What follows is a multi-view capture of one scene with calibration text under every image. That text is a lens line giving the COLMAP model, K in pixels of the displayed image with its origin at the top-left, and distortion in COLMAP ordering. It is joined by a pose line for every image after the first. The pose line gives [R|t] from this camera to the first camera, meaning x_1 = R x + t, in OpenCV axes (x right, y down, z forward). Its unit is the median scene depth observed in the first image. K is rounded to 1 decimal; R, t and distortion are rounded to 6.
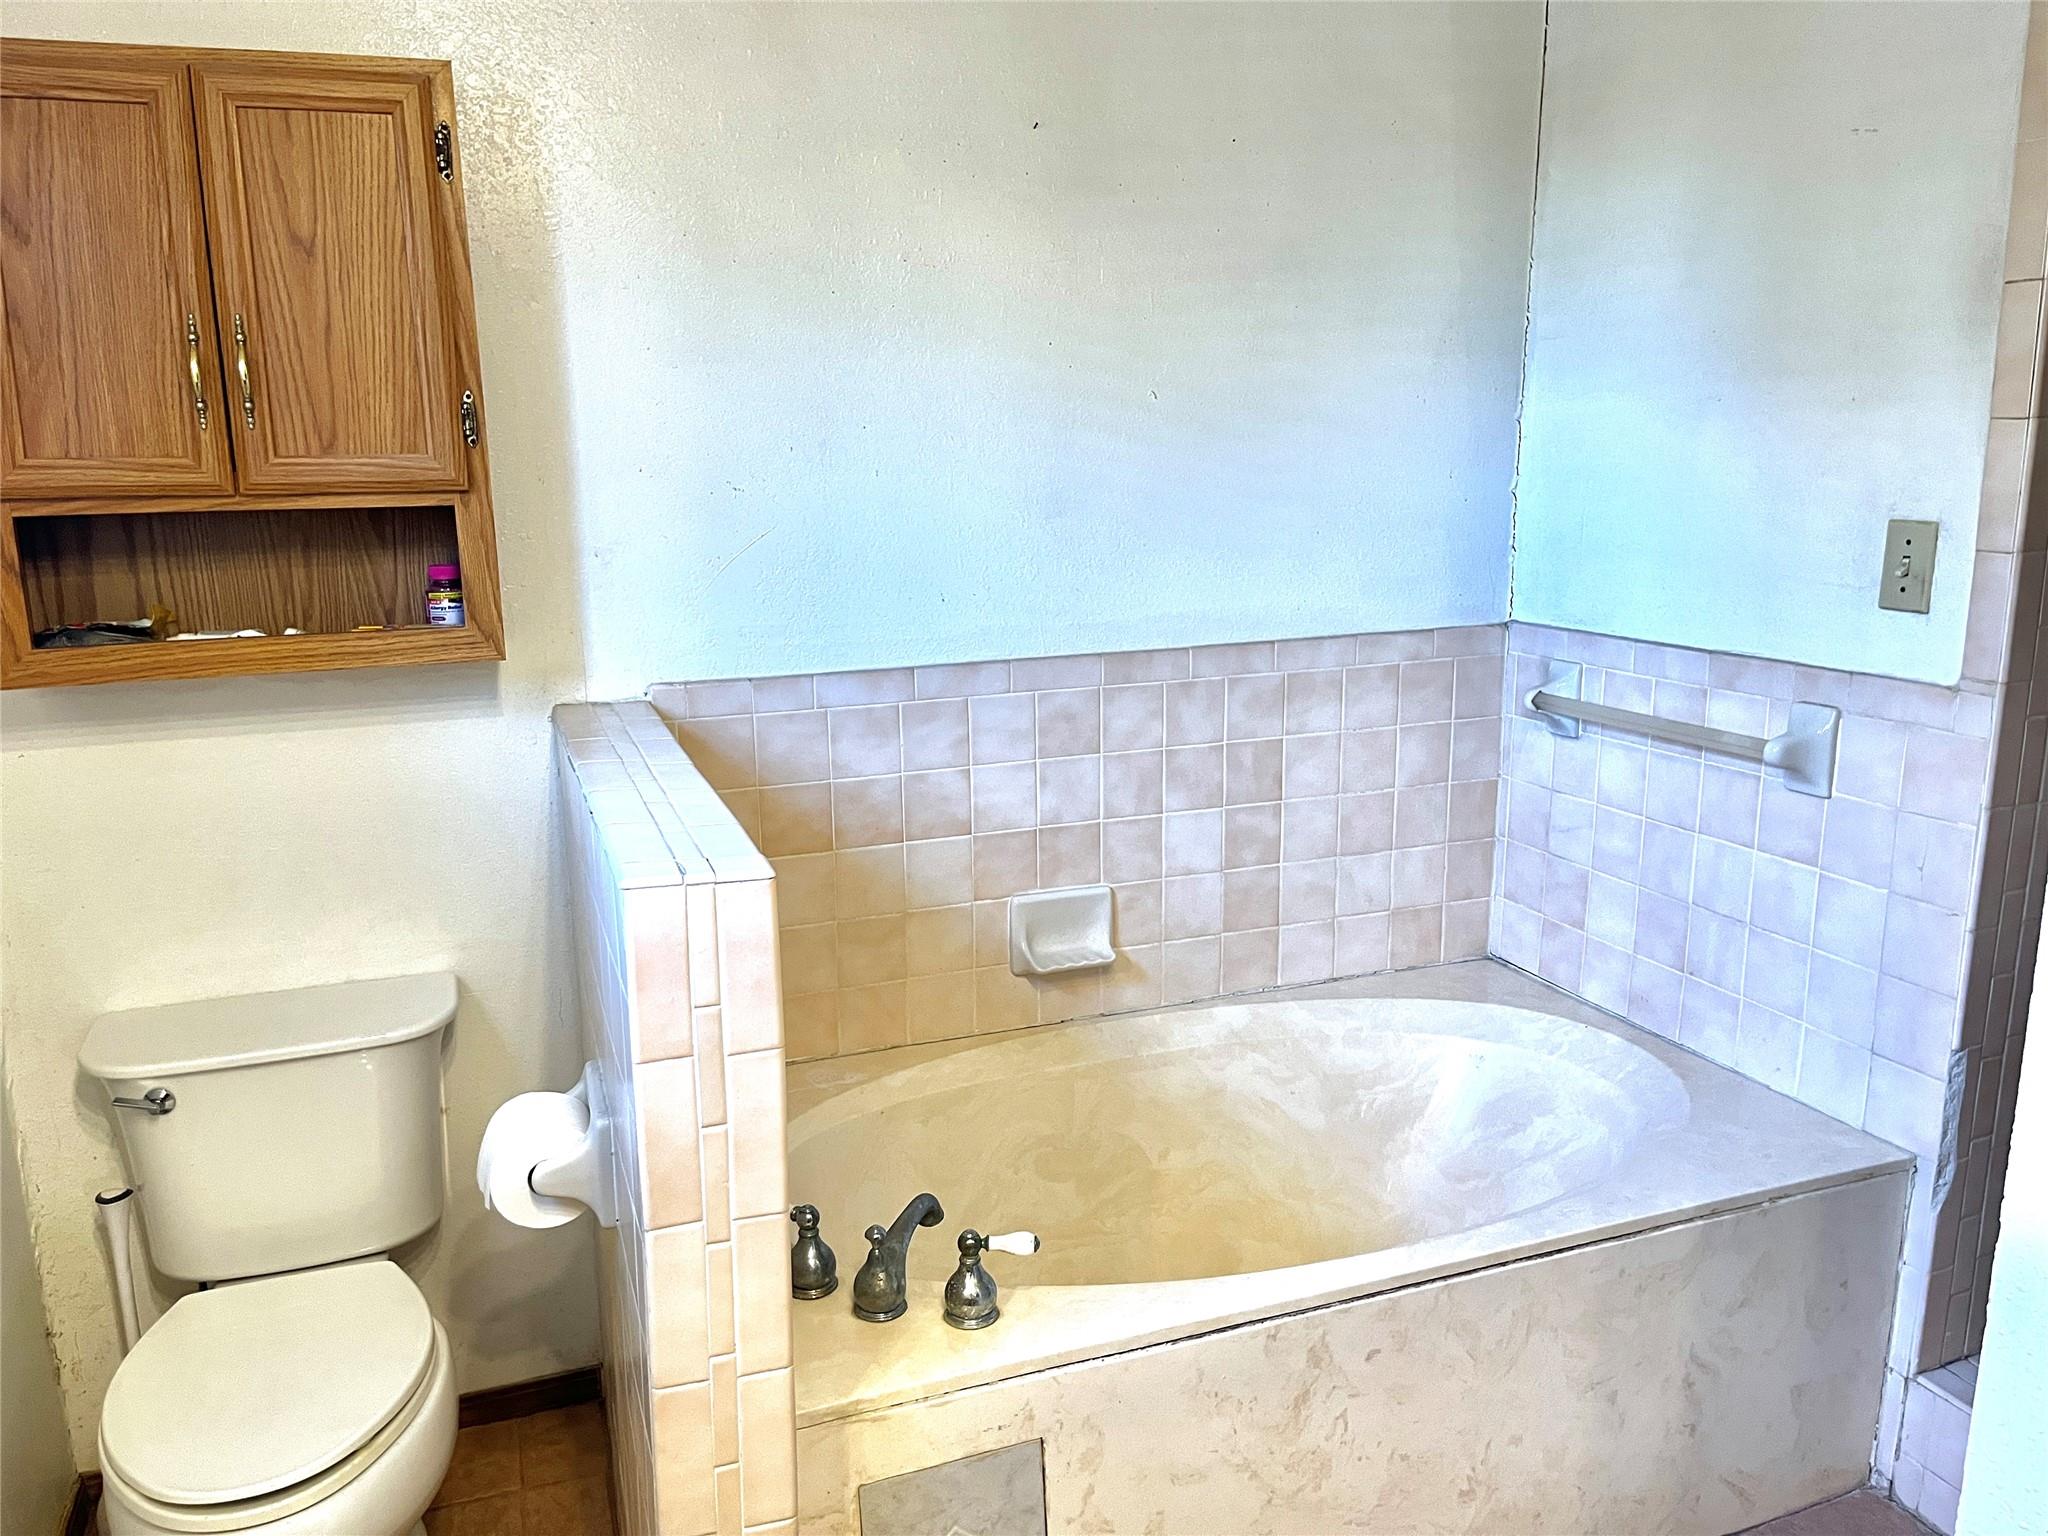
lens RADIAL K [[1542.8, 0, 1023.9], [0, 1542.8, 765.8], [0, 0, 1]] dist [0.056440, -0.071661]
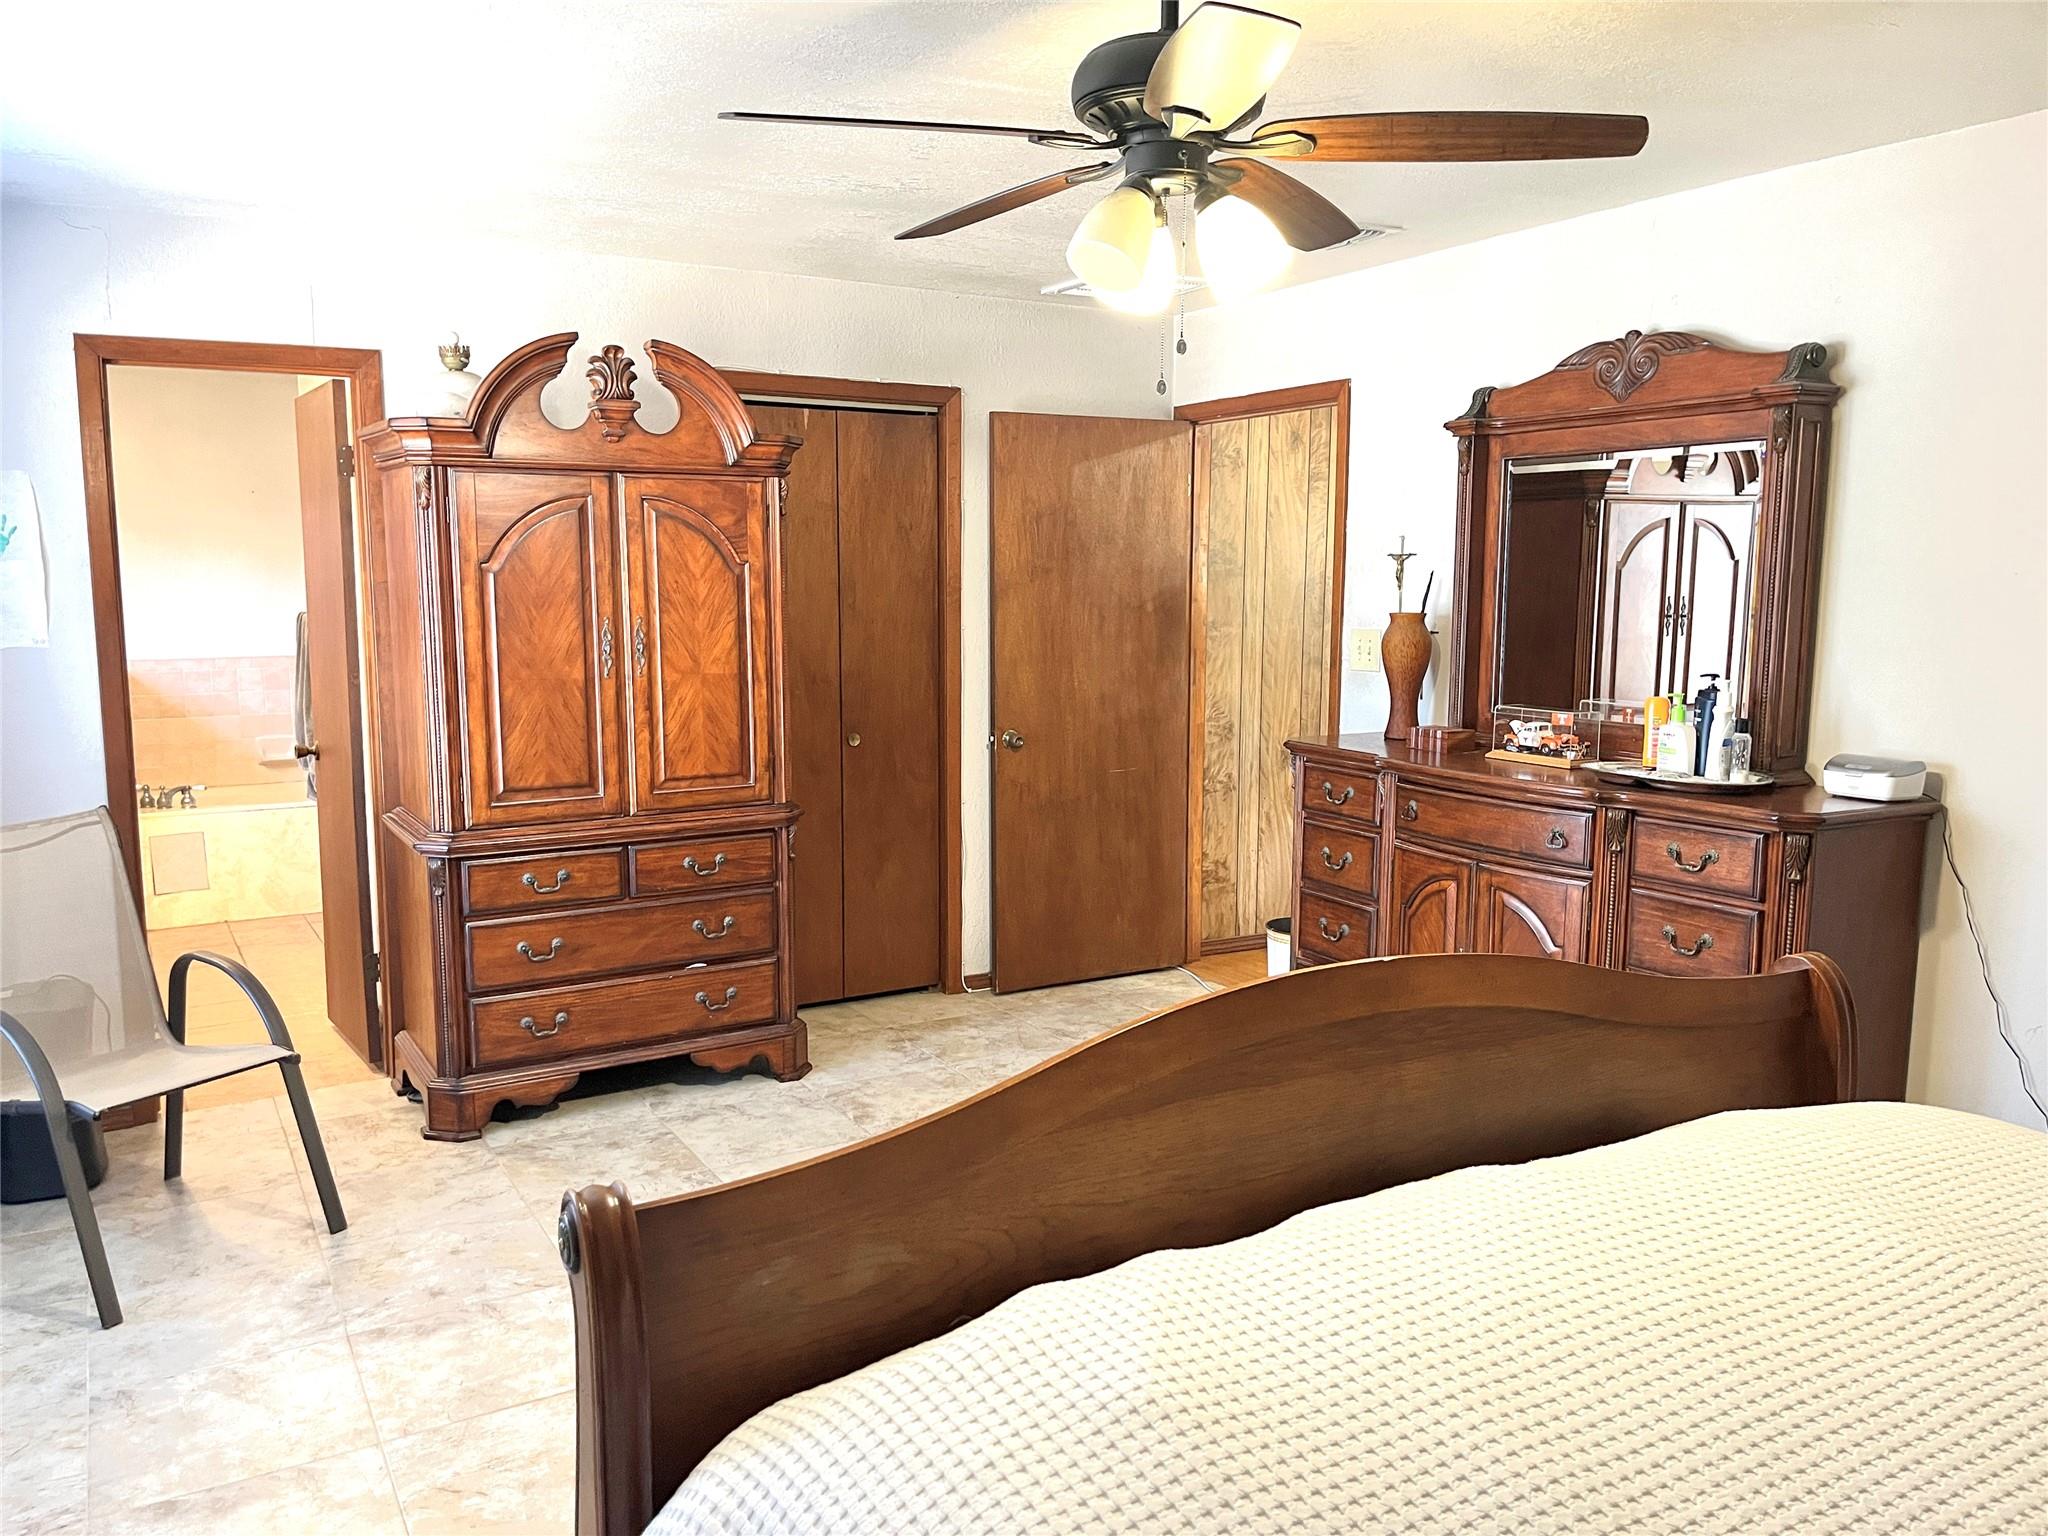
lens RADIAL K [[1542.8, 0, 1023.3], [0, 1542.8, 772.7], [0, 0, 1]] dist [0.056440, -0.071661]
pose [[0.982903, -0.007129, 0.183984, 0.947748], [0.020788, 0.997157, -0.072422, 0.424960], [-0.182944, 0.075008, 0.980258, -2.354942]]
